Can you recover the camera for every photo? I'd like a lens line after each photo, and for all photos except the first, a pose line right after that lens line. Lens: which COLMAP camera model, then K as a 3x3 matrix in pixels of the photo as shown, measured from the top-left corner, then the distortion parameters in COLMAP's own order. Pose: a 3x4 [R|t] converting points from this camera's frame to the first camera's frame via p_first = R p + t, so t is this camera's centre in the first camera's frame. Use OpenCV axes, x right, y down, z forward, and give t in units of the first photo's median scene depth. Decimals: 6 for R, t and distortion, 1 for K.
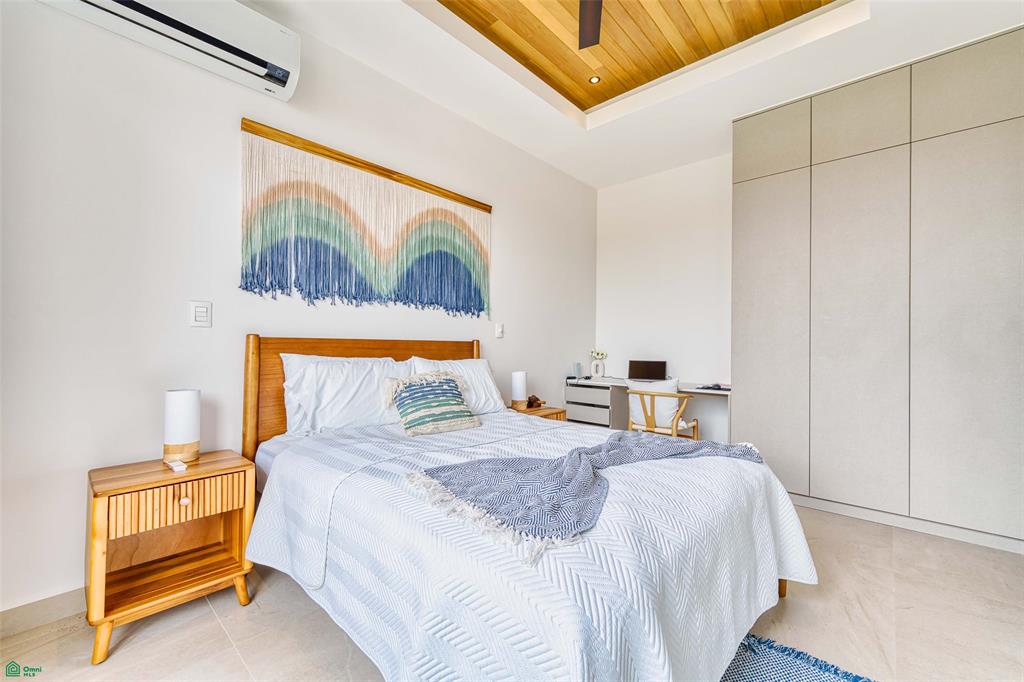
lens RADIAL K [[423.7, 0, 514.0], [0, 423.7, 329.8], [0, 0, 1]] dist [-0.002115, -0.000217]
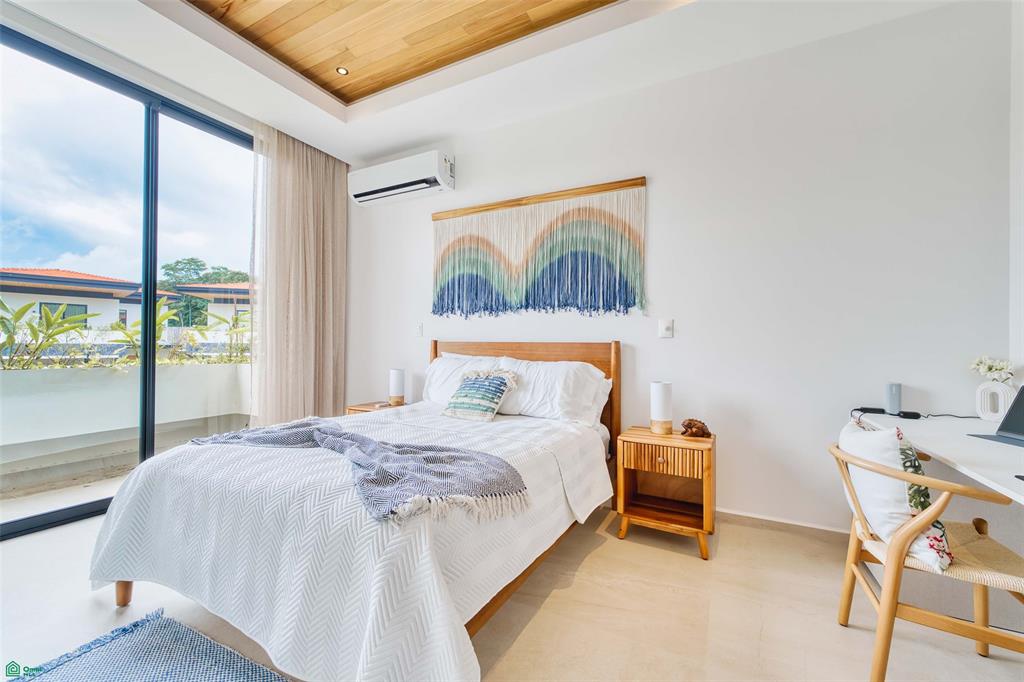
lens RADIAL K [[423.7, 0, 514.0], [0, 423.7, 329.8], [0, 0, 1]] dist [-0.002115, -0.000217]
pose [[0.229110, -0.028769, -0.972975, 0.837566], [0.036347, 0.999119, -0.020983, 0.013879], [0.972722, -0.030558, 0.229954, 0.695789]]
